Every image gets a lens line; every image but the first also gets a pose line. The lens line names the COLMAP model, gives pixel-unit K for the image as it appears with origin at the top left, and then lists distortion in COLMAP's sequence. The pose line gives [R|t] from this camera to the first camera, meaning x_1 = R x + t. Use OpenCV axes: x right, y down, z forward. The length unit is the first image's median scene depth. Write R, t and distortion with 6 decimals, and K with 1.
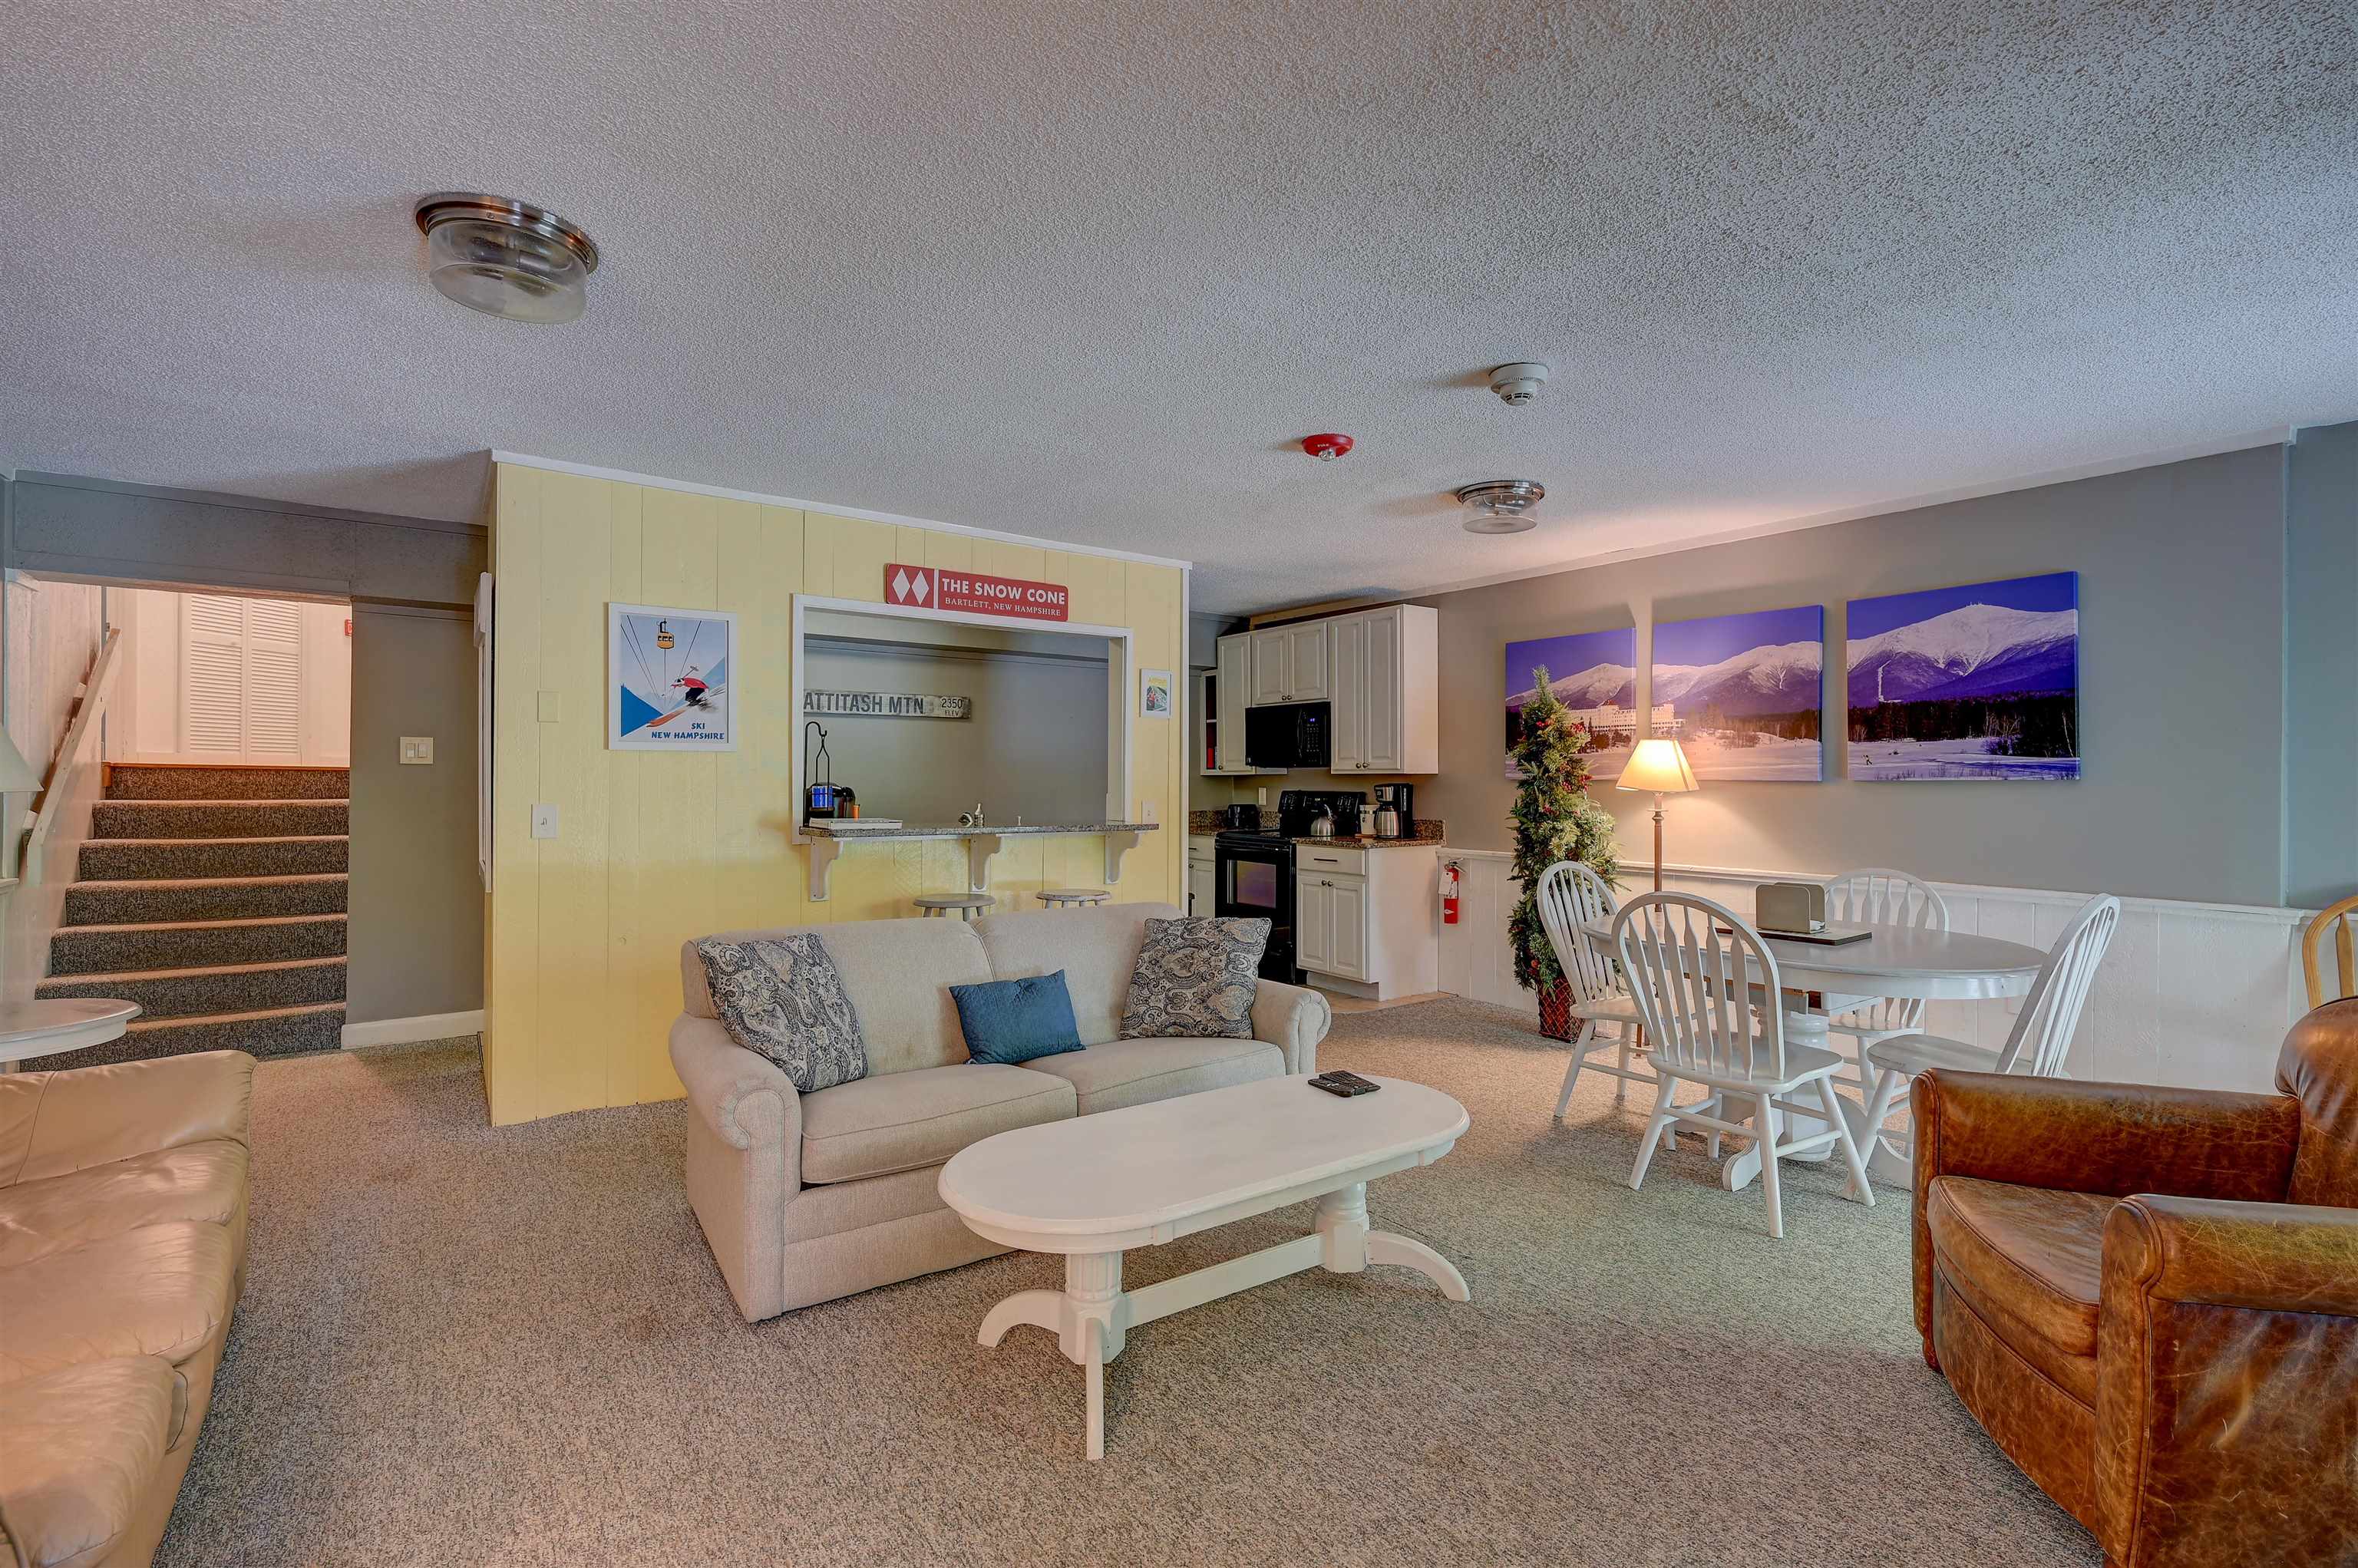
lens RADIAL K [[1056.7, 0, 1183.2], [0, 1056.7, 785.5], [0, 0, 1]] dist [-0.000661, 0.001033]
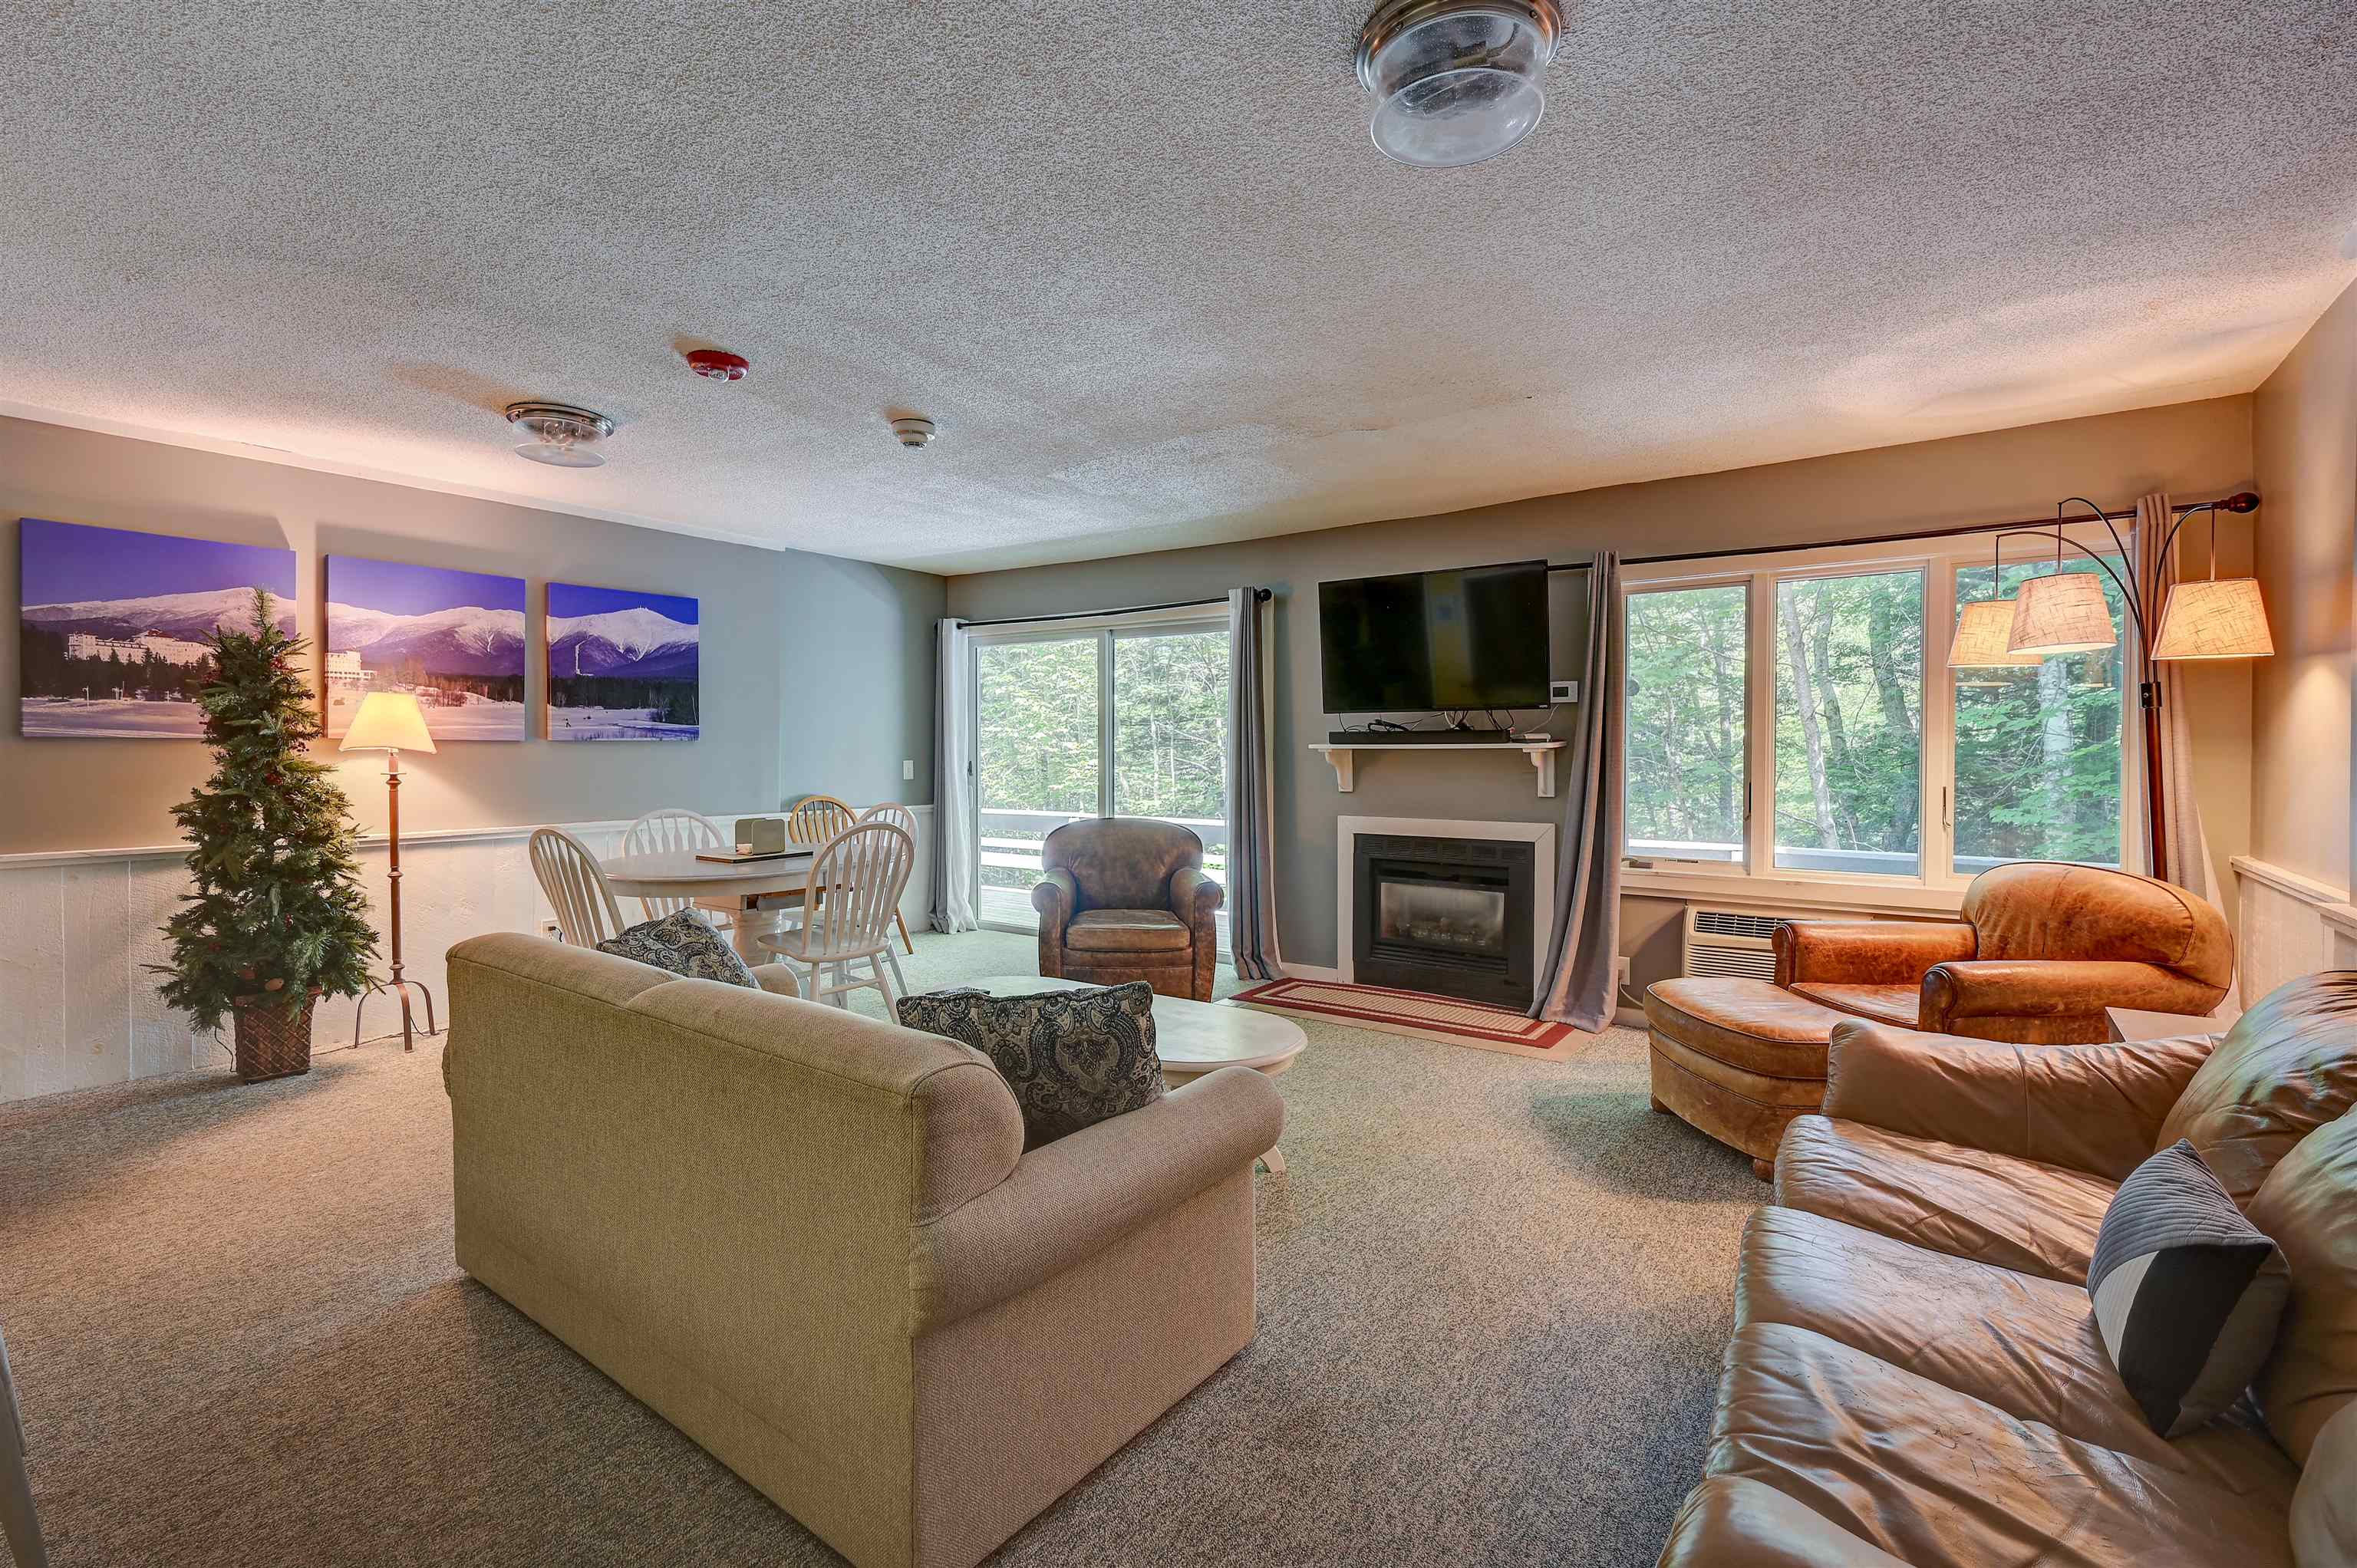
lens RADIAL K [[1056.2, 0, 1161.8], [0, 1056.2, 766.6], [0, 0, 1]] dist [-0.000661, 0.001033]
pose [[-0.329491, -0.020949, 0.943926, -0.624108], [0.003804, 0.999716, 0.023515, -0.000674], [-0.944151, 0.011339, -0.329318, 0.710546]]
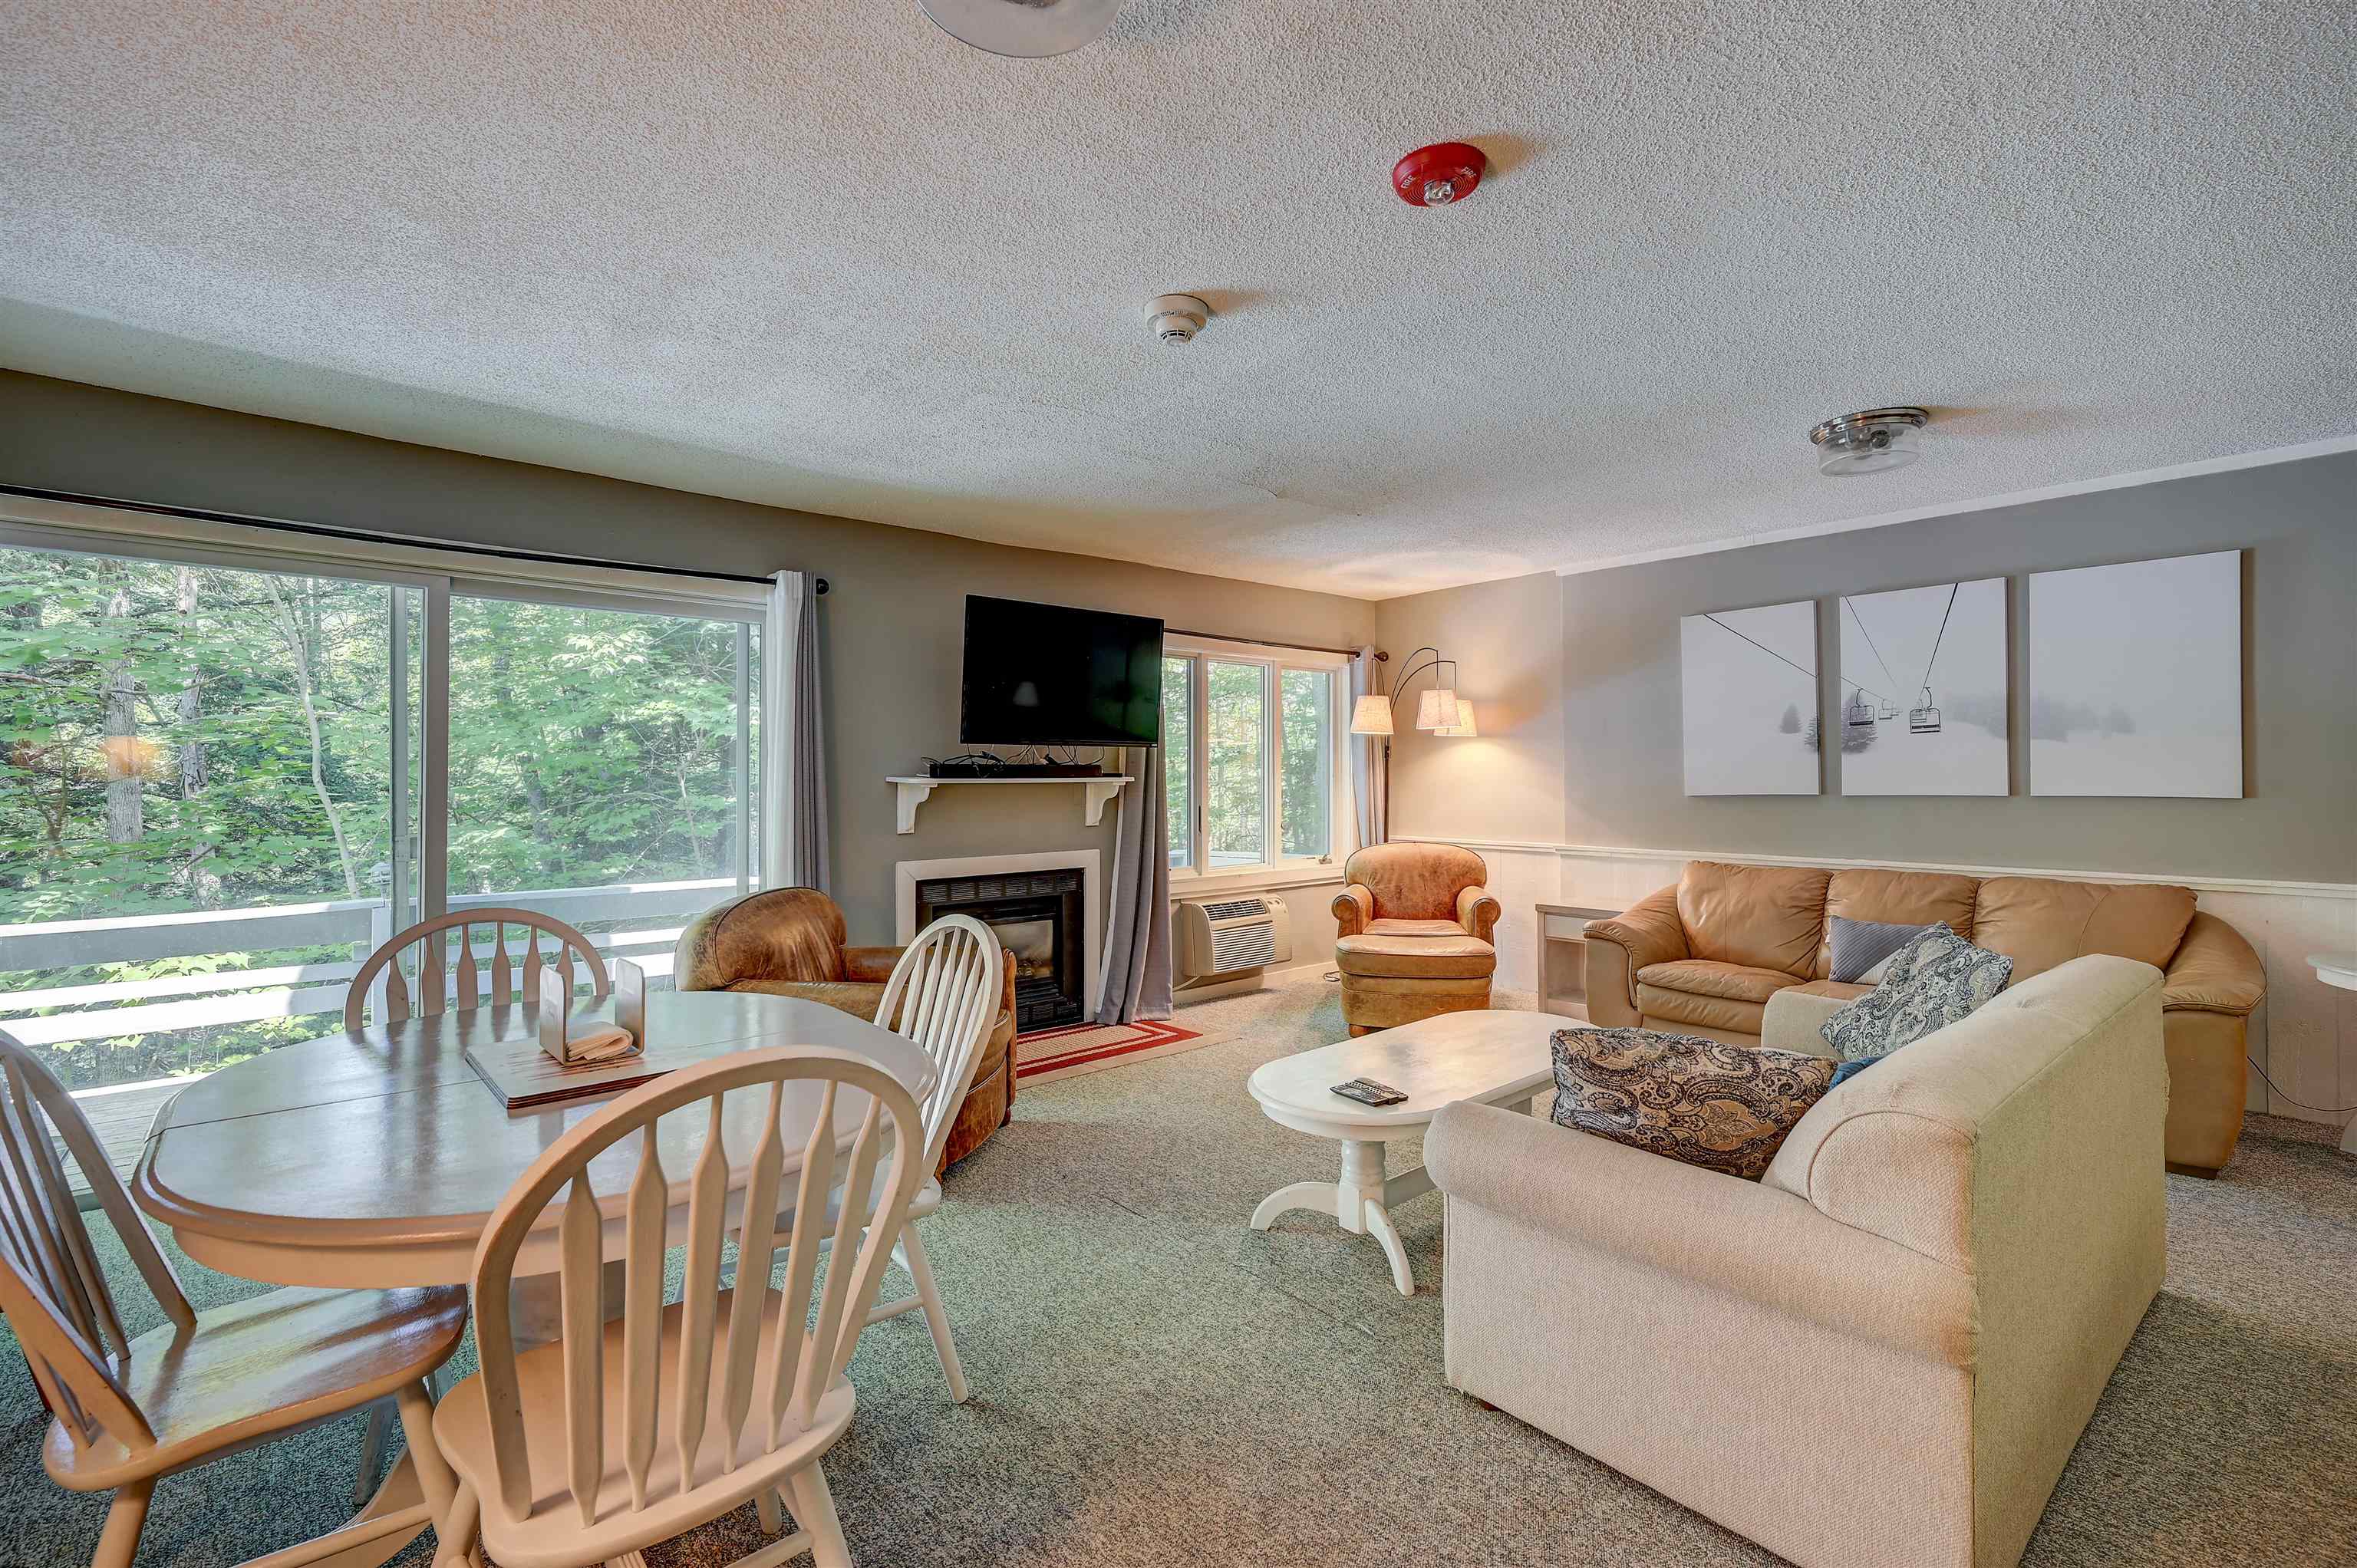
lens RADIAL K [[1022.8, 0, 1192.7], [0, 1022.8, 766.7], [0, 0, 1]] dist [0.000717, 0.002300]
pose [[-0.993426, 0.000166, -0.114478, 0.247080], [0.000972, 0.999975, -0.006986, -0.001759], [0.114474, -0.007051, -0.993401, 1.136771]]
